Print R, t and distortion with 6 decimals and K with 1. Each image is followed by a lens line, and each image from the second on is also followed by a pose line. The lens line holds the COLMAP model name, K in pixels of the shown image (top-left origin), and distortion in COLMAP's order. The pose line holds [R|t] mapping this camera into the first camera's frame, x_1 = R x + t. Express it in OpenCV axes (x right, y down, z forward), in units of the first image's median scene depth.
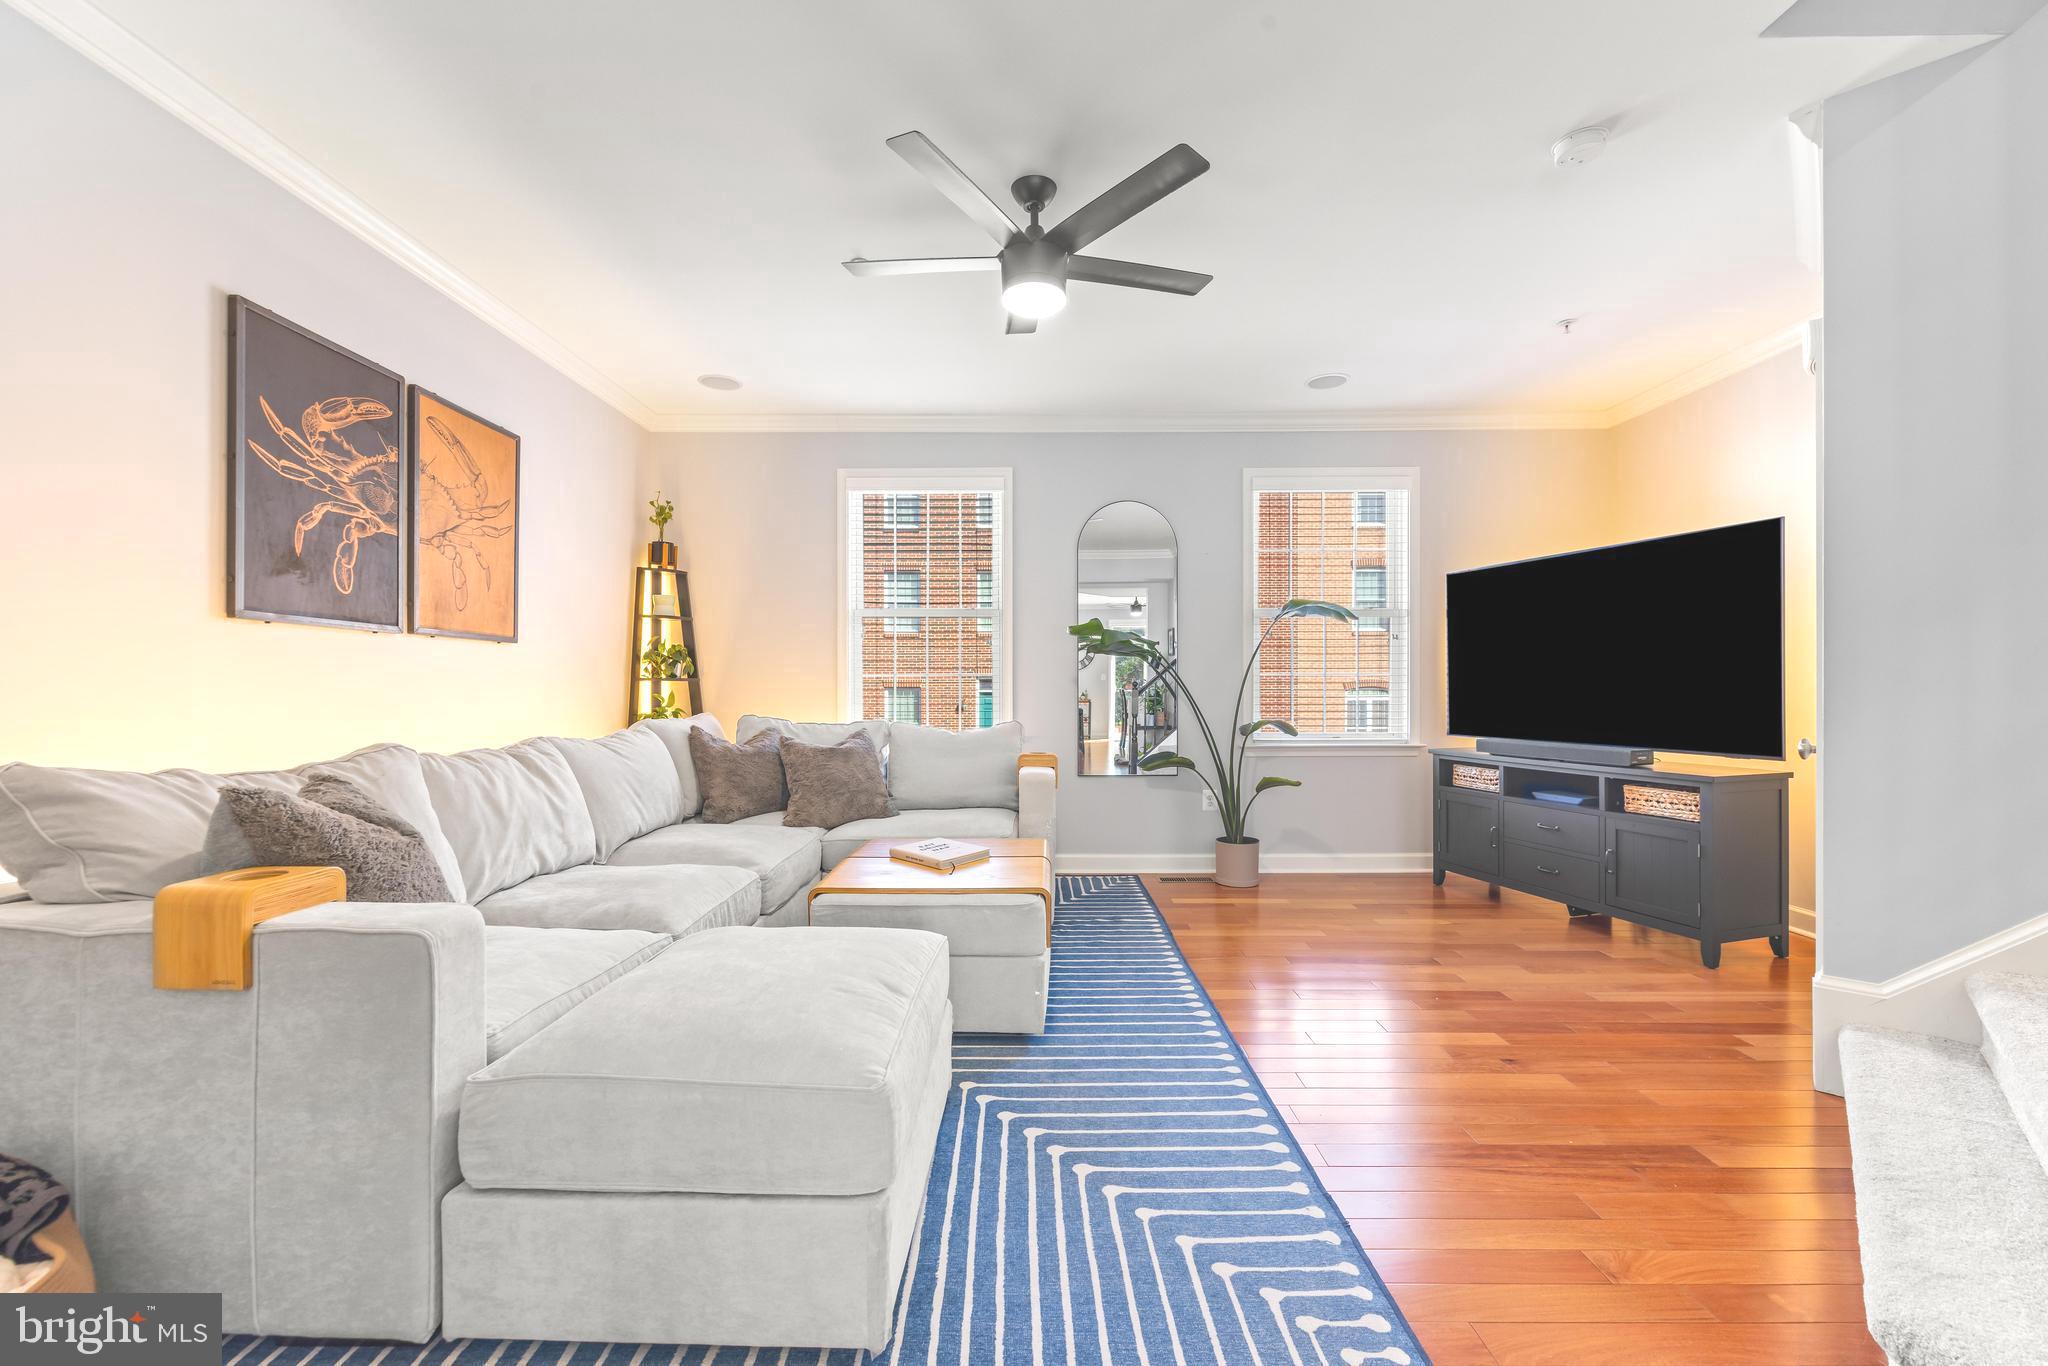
lens RADIAL K [[827.5, 0, 1015.6], [0, 827.5, 687.7], [0, 0, 1]] dist [-0.003796, 0.001264]
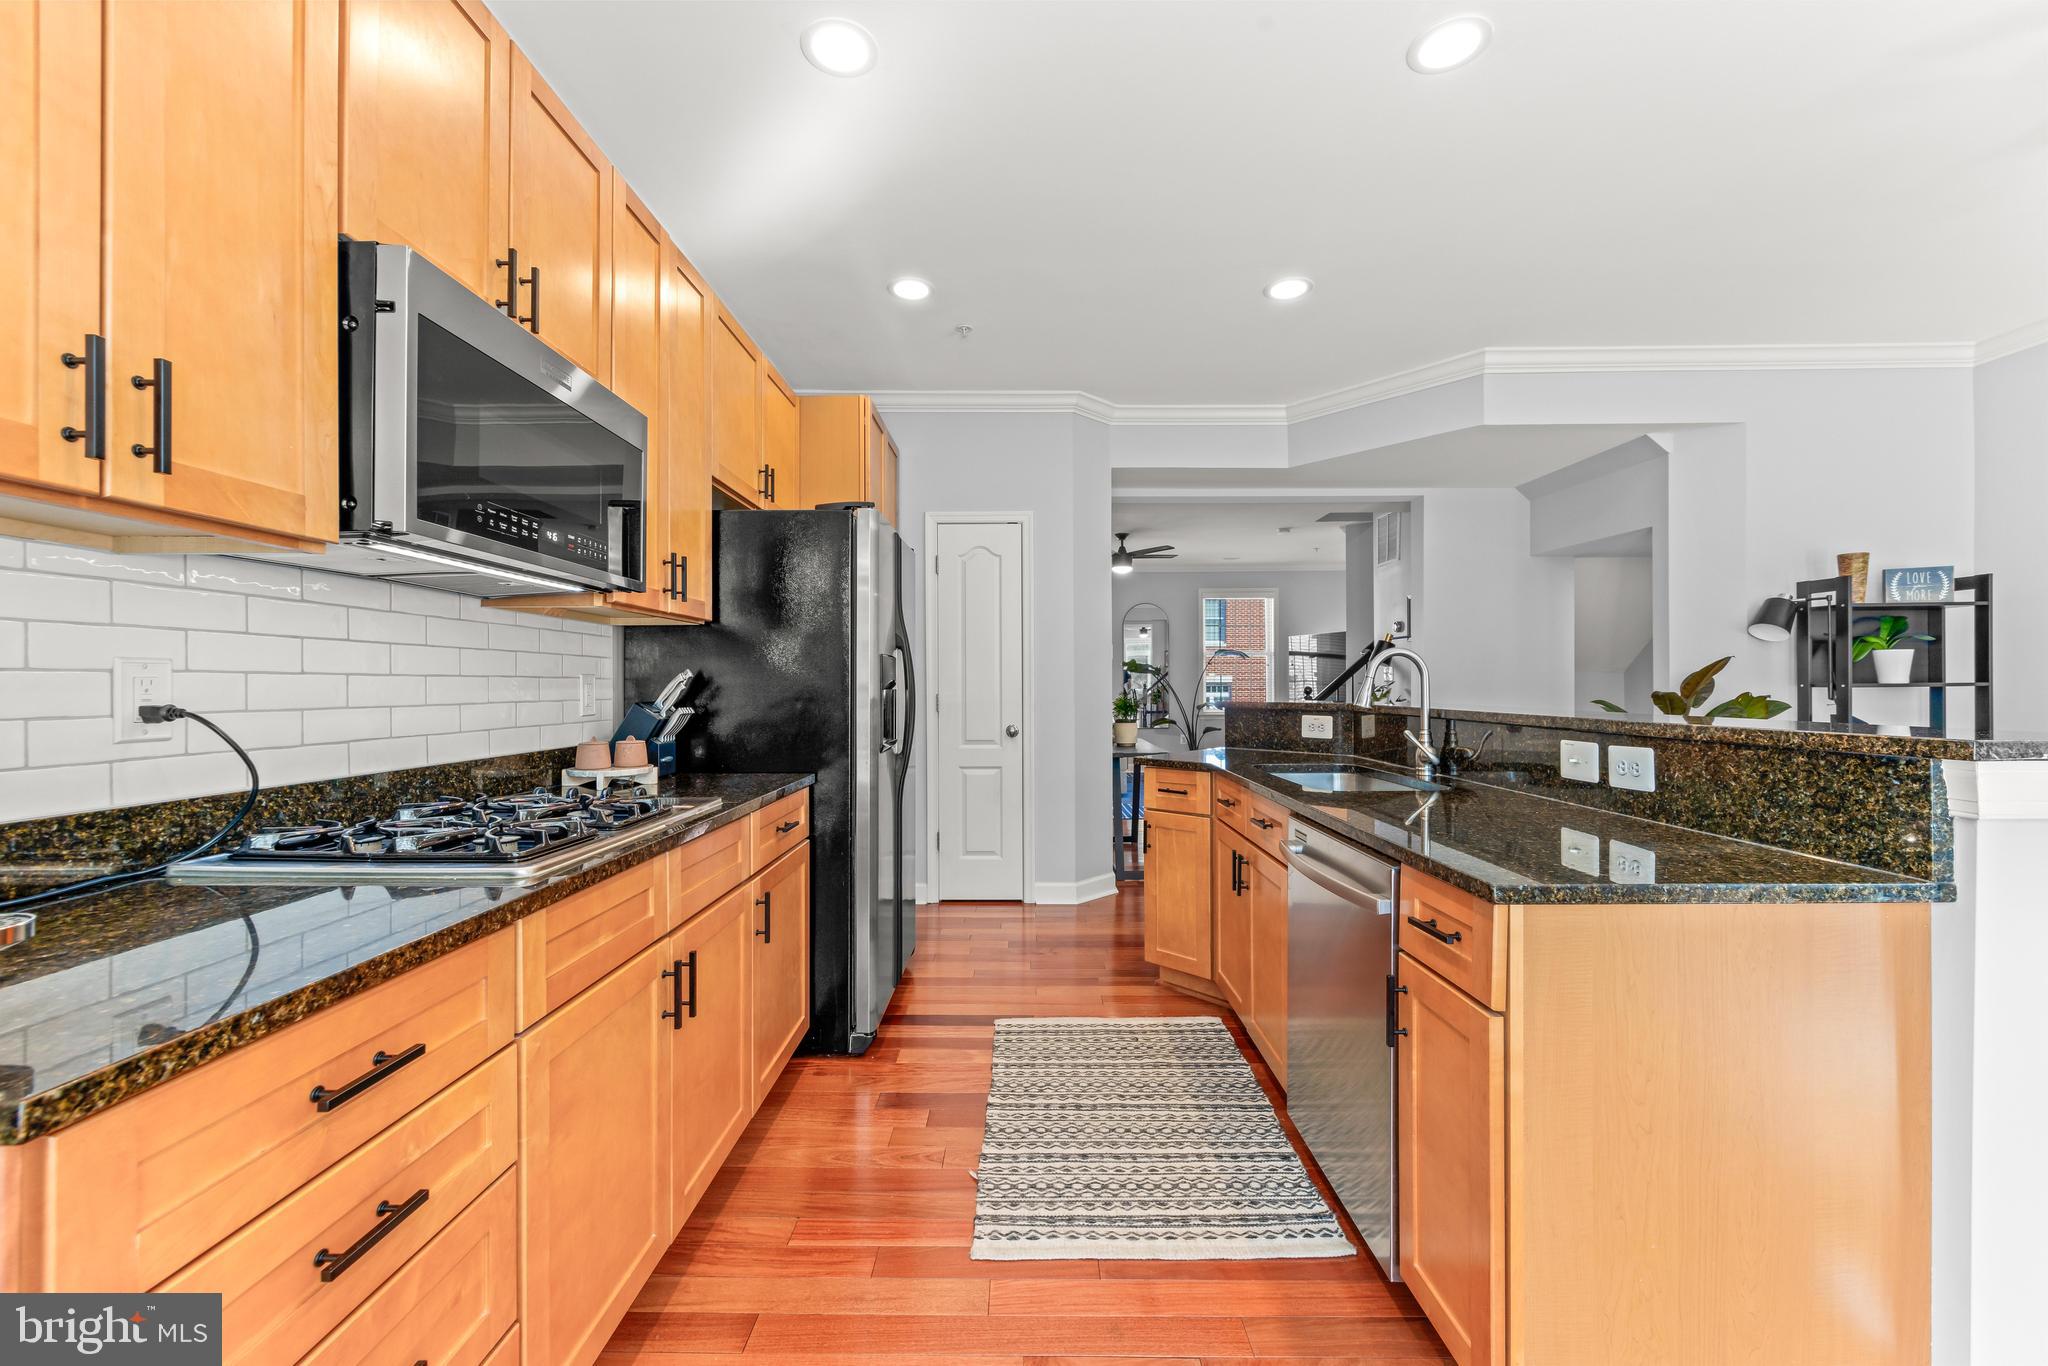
lens RADIAL K [[827.5, 0, 1019.8], [0, 827.5, 675.5], [0, 0, 1]] dist [-0.003796, 0.001264]
pose [[0.999968, -0.004990, 0.006246, -0.297087], [0.005080, 0.999883, -0.014445, -0.005906], [-0.006173, 0.014476, 0.999876, -1.648214]]
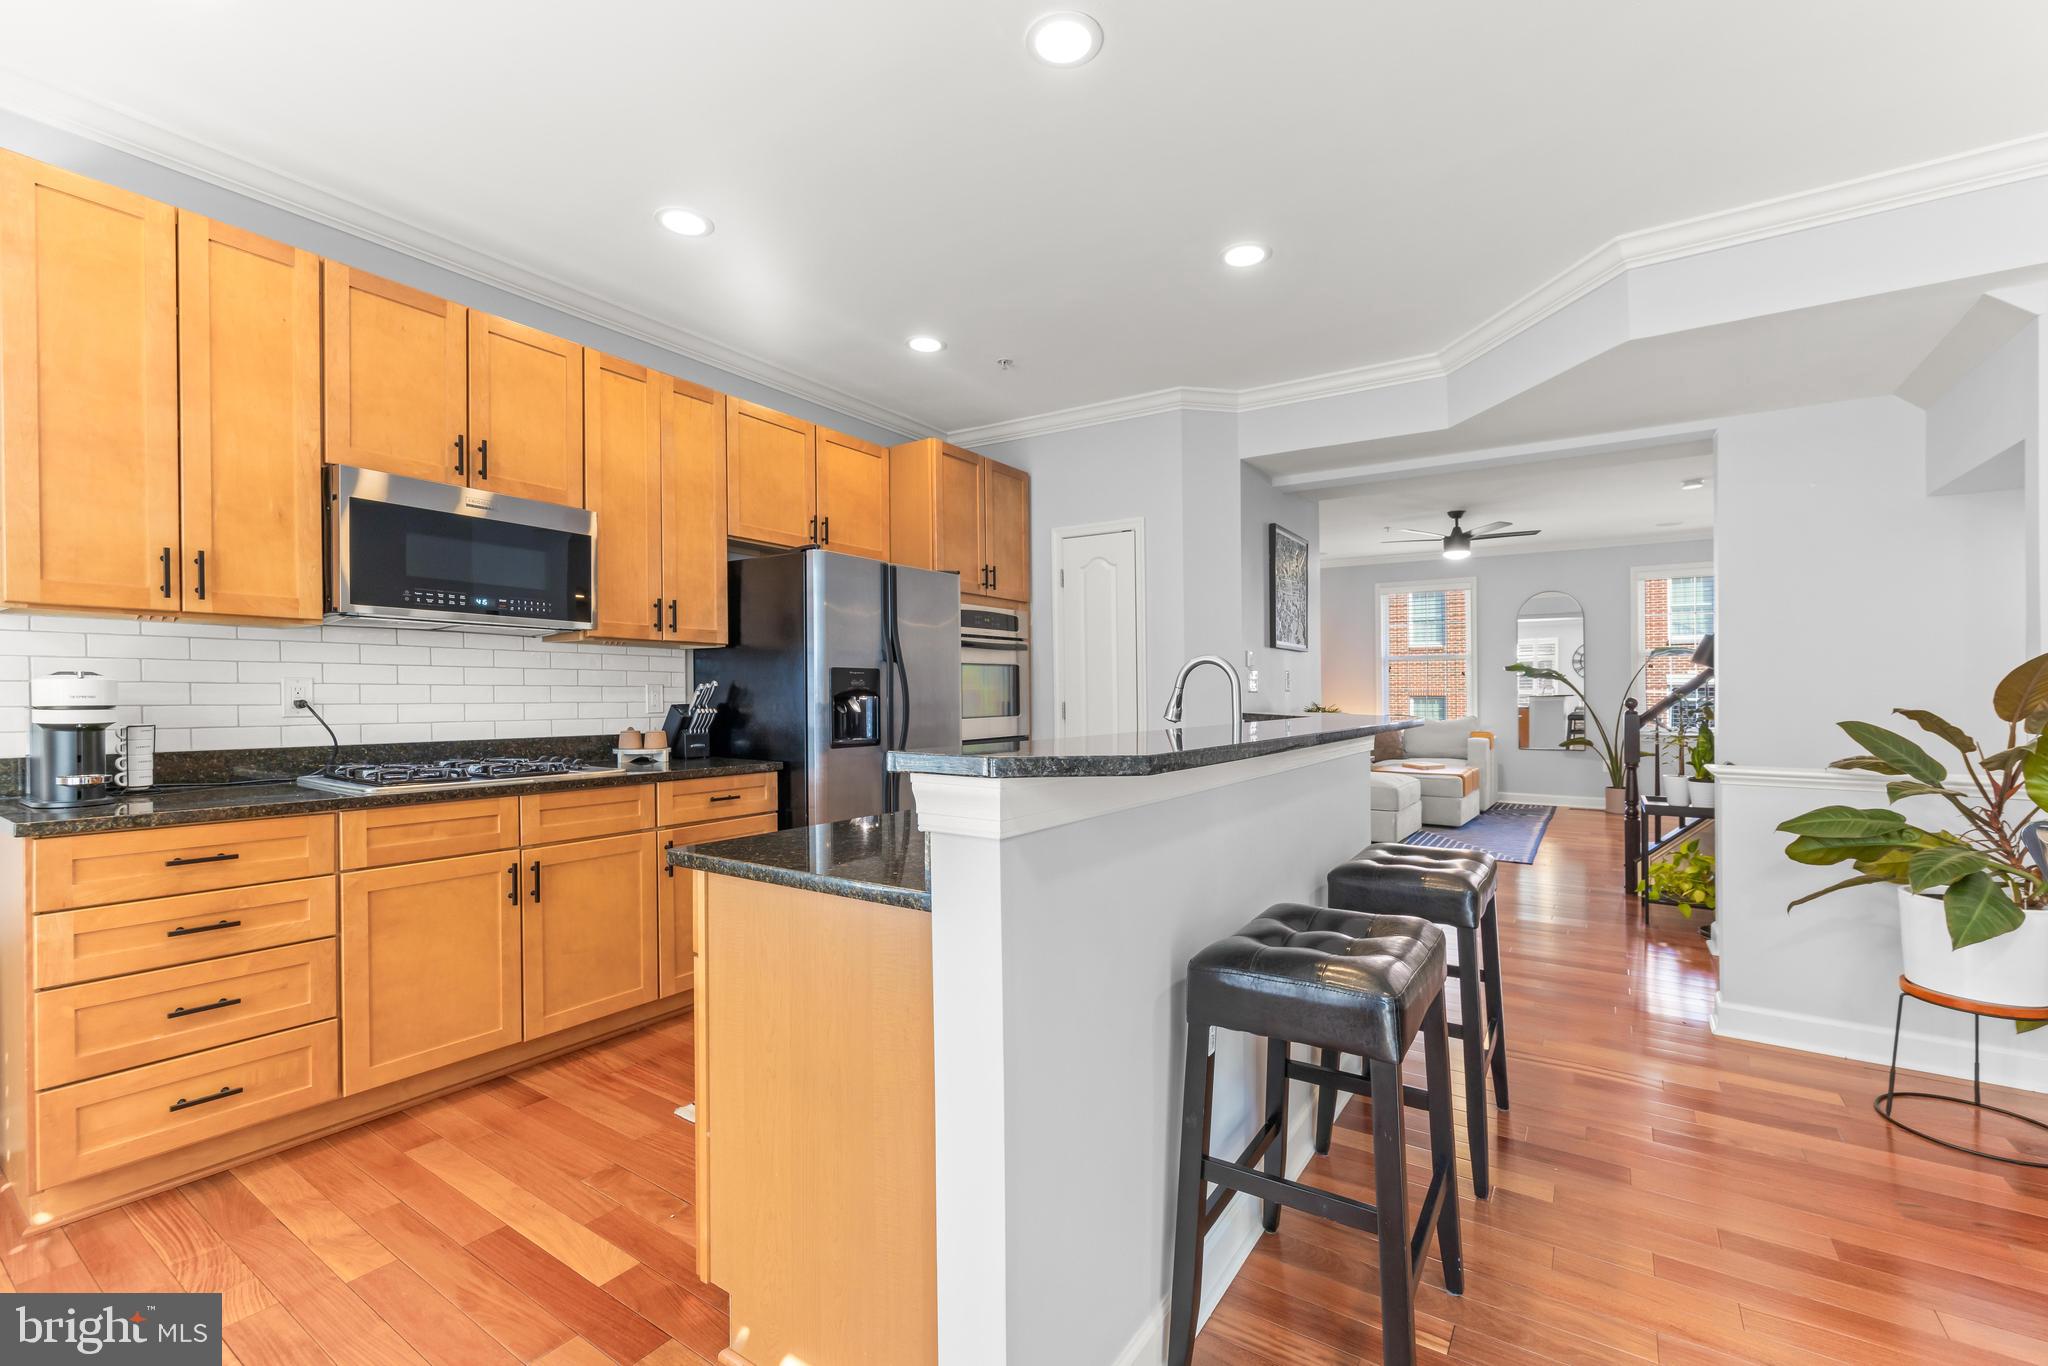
lens RADIAL K [[880.7, 0, 1020.5], [0, 880.7, 689.3], [0, 0, 1]] dist [-0.003145, 0.000886]
pose [[0.835362, -0.002403, -0.549694, 0.301876], [-0.002054, 0.999970, -0.007493, -0.005218], [0.549696, 0.007389, 0.835332, -1.596044]]
